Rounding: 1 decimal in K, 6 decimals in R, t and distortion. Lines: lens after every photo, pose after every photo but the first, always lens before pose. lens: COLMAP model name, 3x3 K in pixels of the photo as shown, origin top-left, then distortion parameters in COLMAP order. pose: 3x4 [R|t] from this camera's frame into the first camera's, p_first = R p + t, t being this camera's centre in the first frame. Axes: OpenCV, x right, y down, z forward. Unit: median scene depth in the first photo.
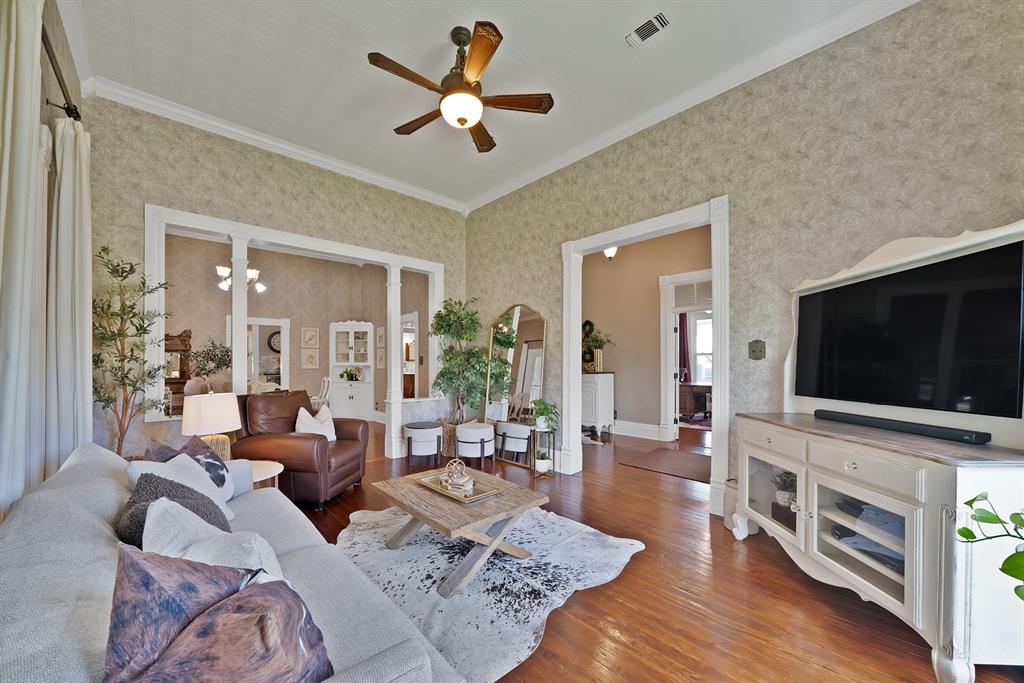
lens RADIAL K [[380.3, 0, 506.7], [0, 380.3, 359.9], [0, 0, 1]] dist [-0.007835, 0.000102]
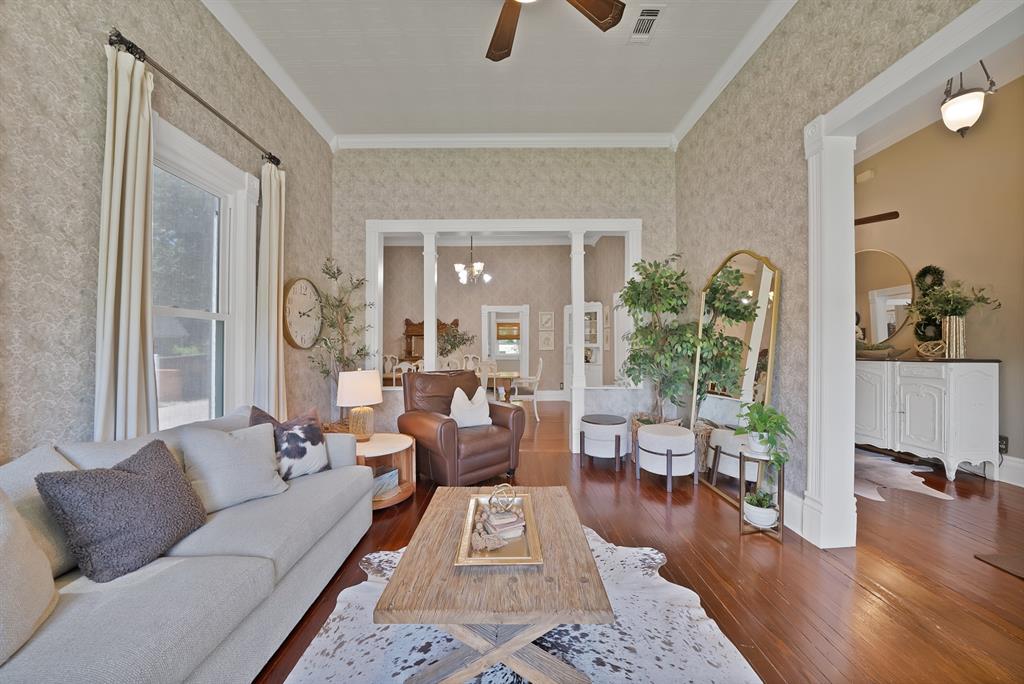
lens RADIAL K [[367.2, 0, 508.8], [0, 367.2, 343.8], [0, 0, 1]] dist [-0.018806, 0.001211]
pose [[0.736850, -0.005756, -0.676032, 0.152948], [0.007953, 0.999968, 0.000155, 0.006981], [0.676010, -0.005491, 0.736872, 0.262859]]
